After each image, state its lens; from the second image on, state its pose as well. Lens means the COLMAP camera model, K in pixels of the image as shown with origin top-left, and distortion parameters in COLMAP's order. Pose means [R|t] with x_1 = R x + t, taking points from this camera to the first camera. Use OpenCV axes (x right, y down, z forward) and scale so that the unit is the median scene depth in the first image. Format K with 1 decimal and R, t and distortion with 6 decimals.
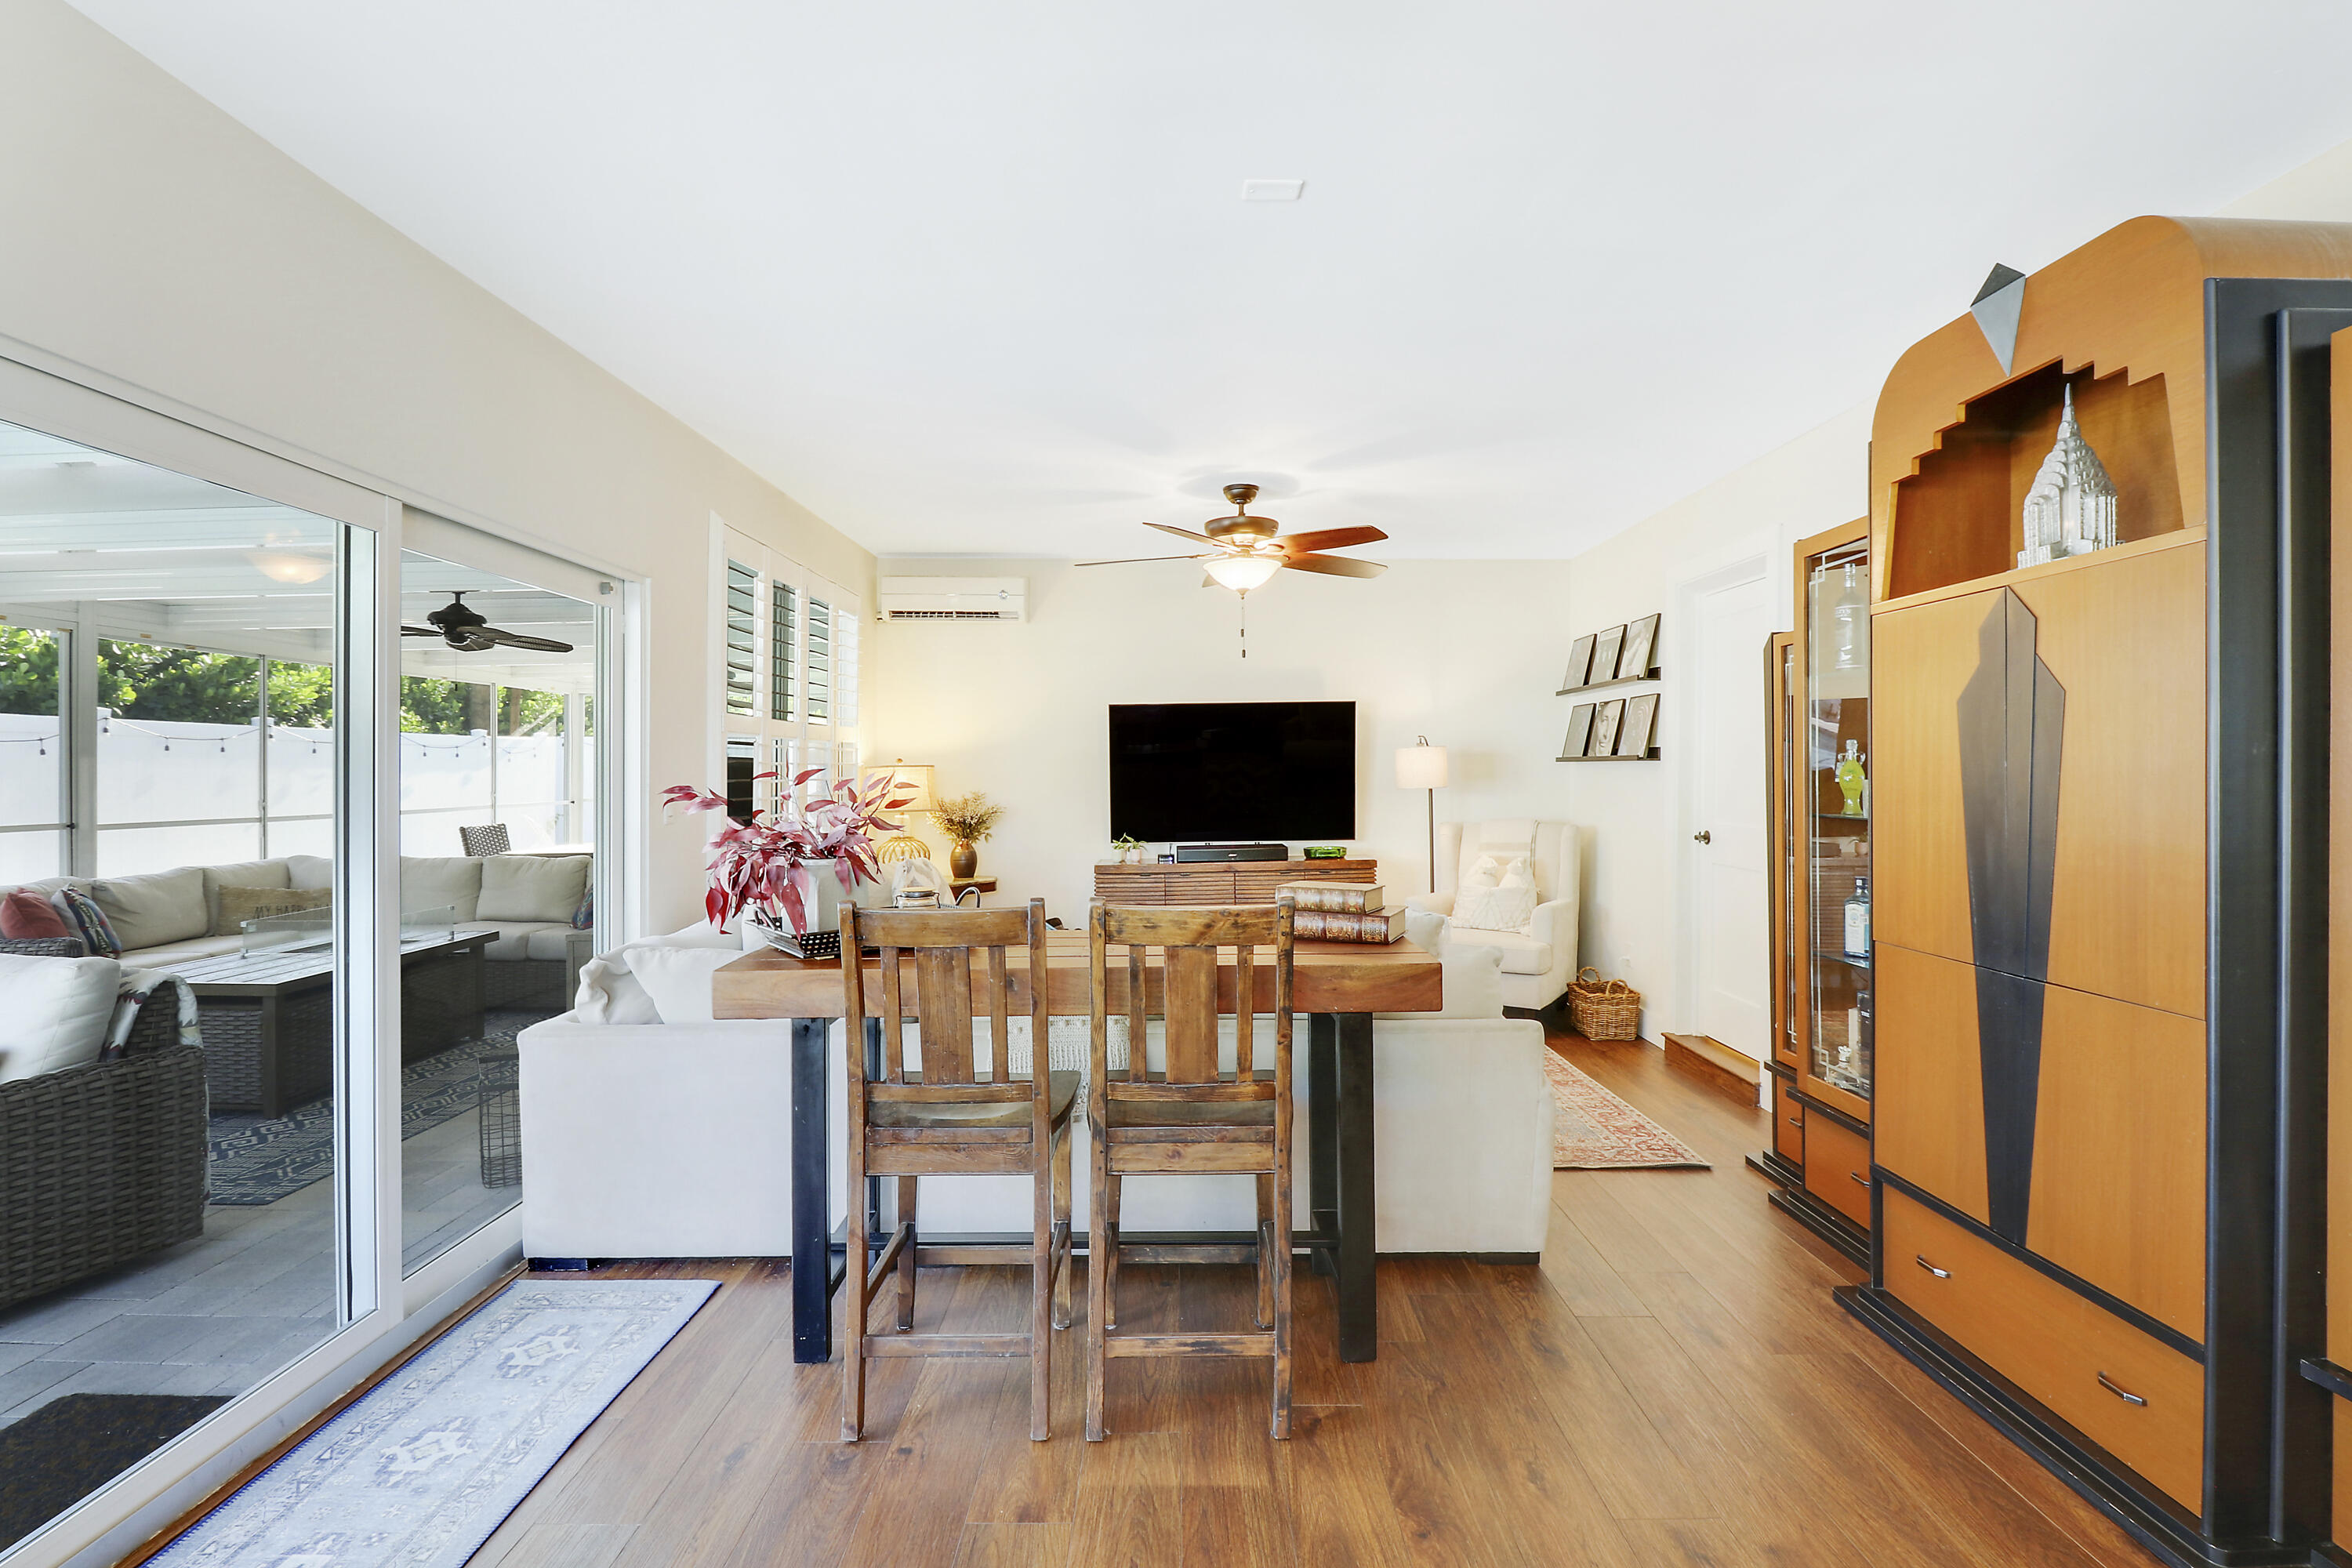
lens RADIAL K [[1113.9, 0, 1167.2], [0, 1113.9, 765.0], [0, 0, 1]] dist [-0.007338, -0.005137]
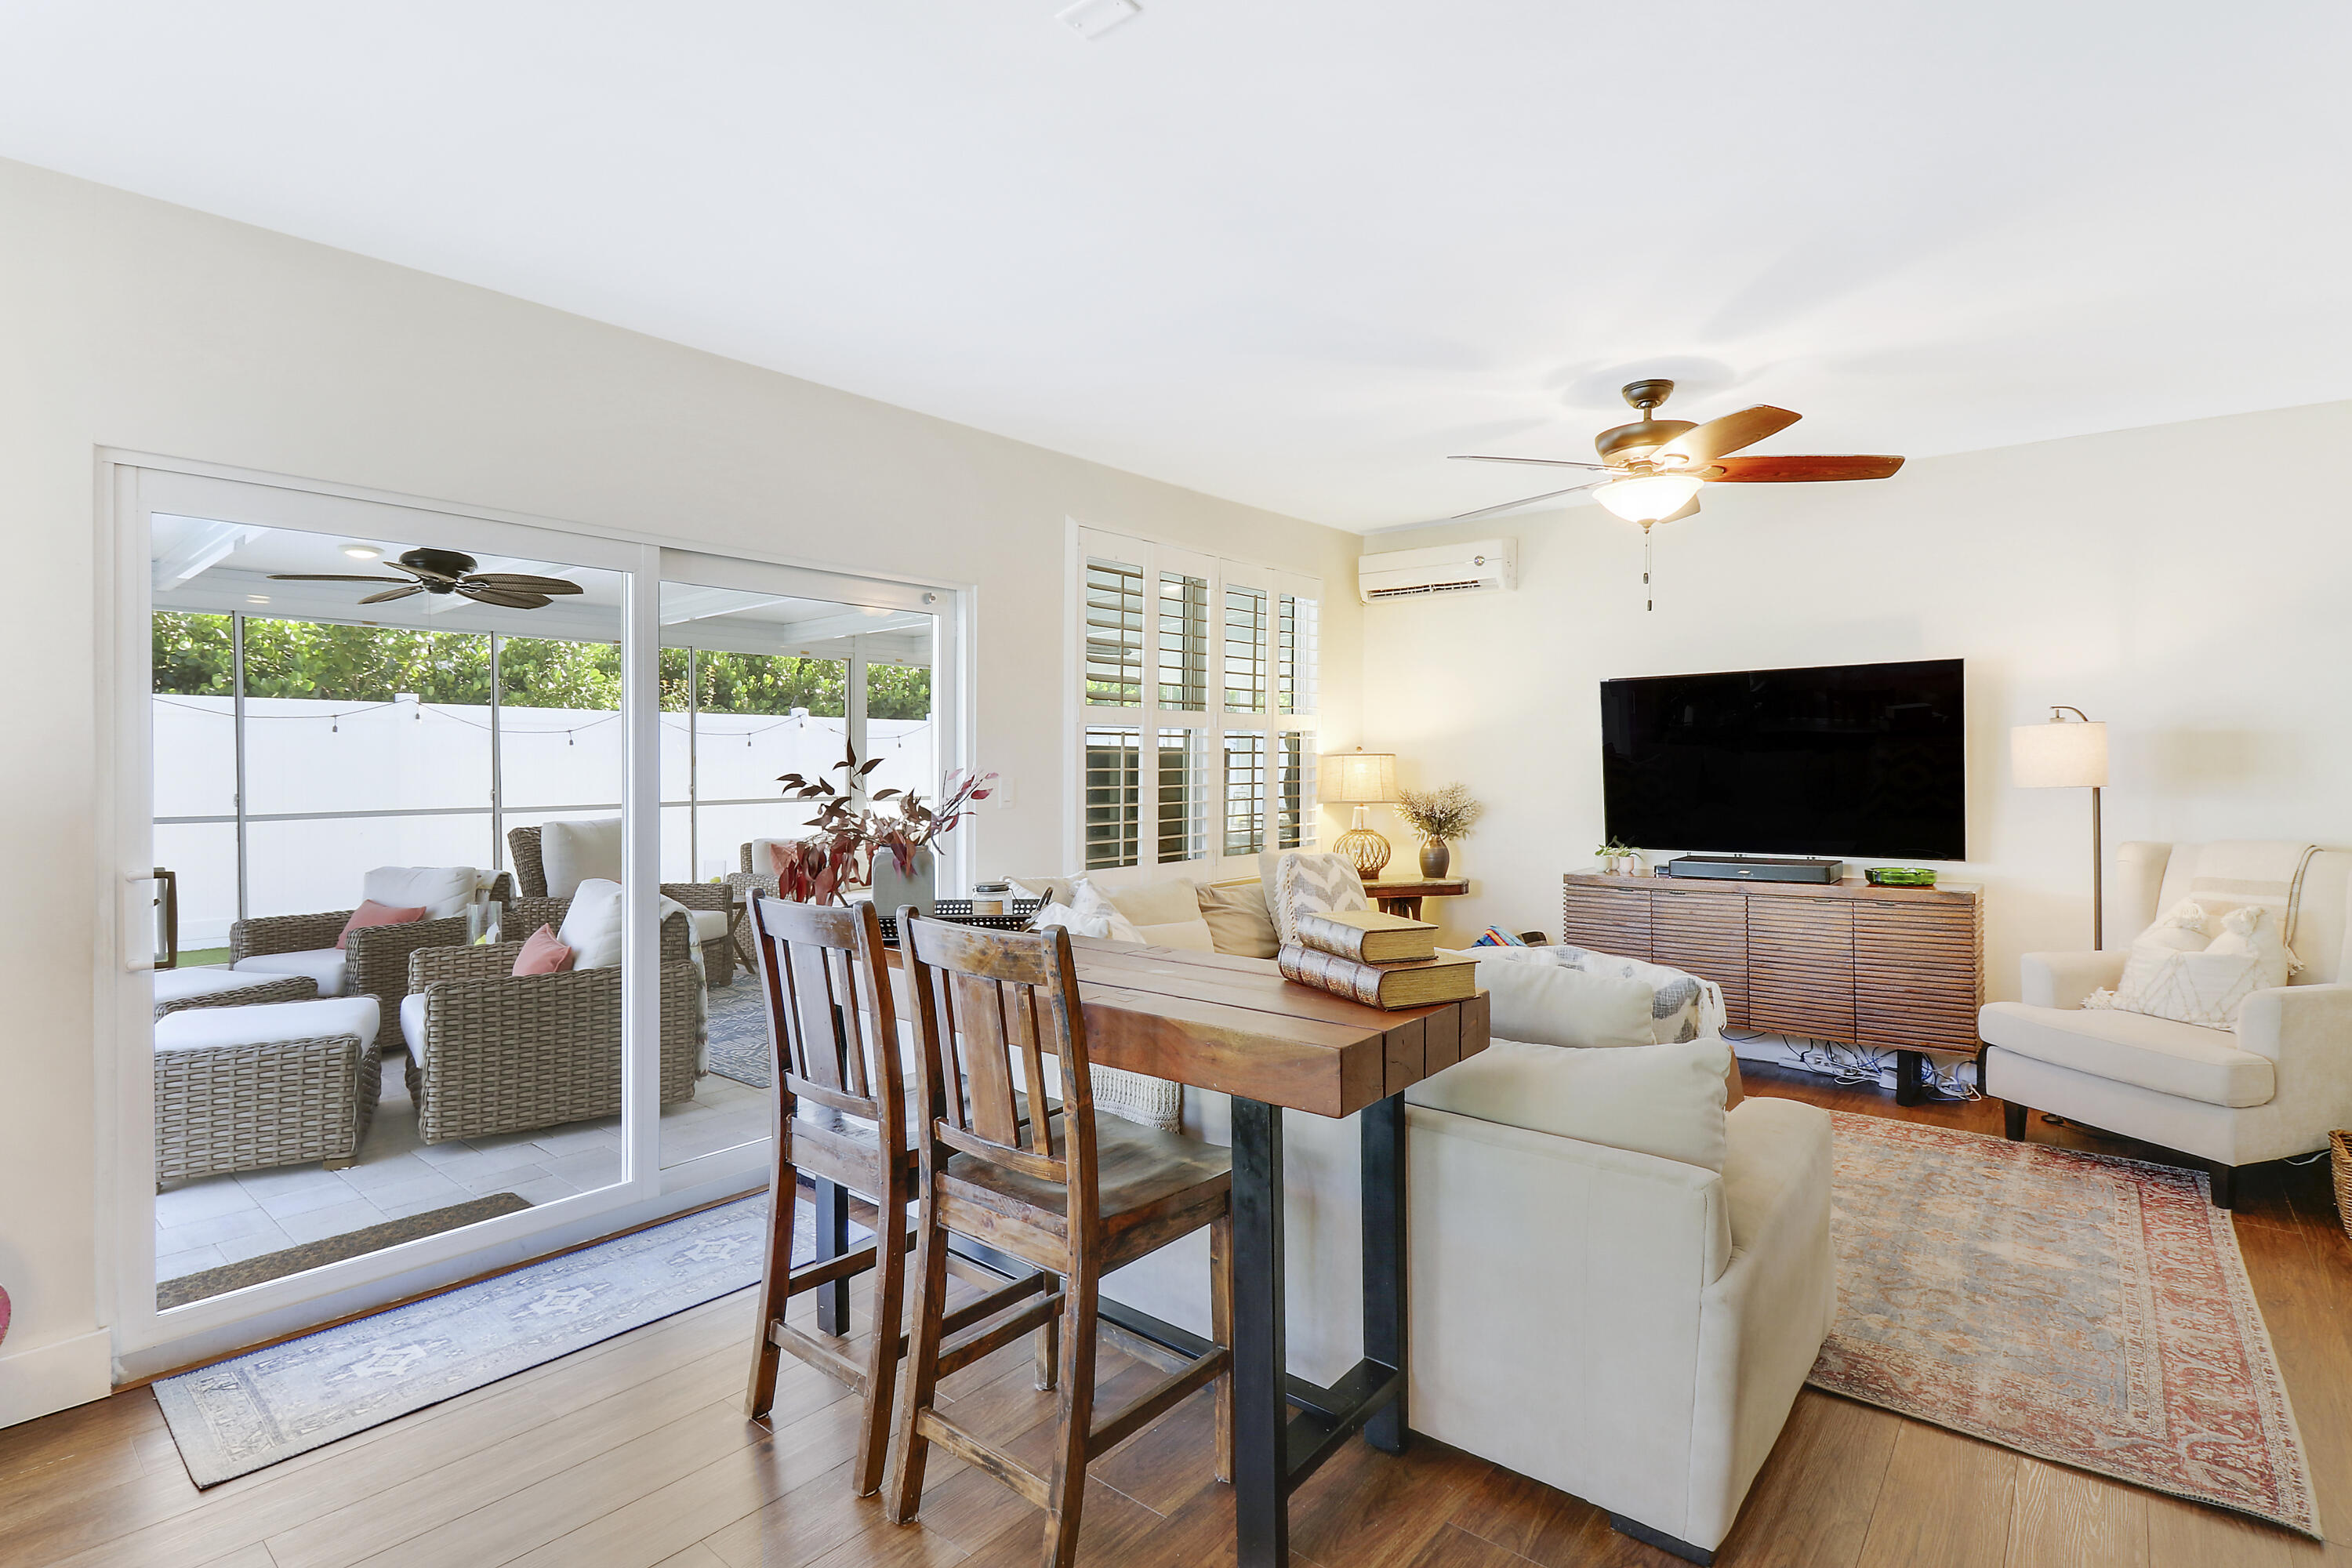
lens RADIAL K [[1113.9, 0, 1182.0], [0, 1113.9, 766.1], [0, 0, 1]] dist [-0.007338, -0.005137]
pose [[0.771364, 0.004235, -0.636381, 0.241097], [0.002972, 0.999943, 0.010257, 0.000226], [0.636388, -0.009803, 0.771307, 0.172045]]
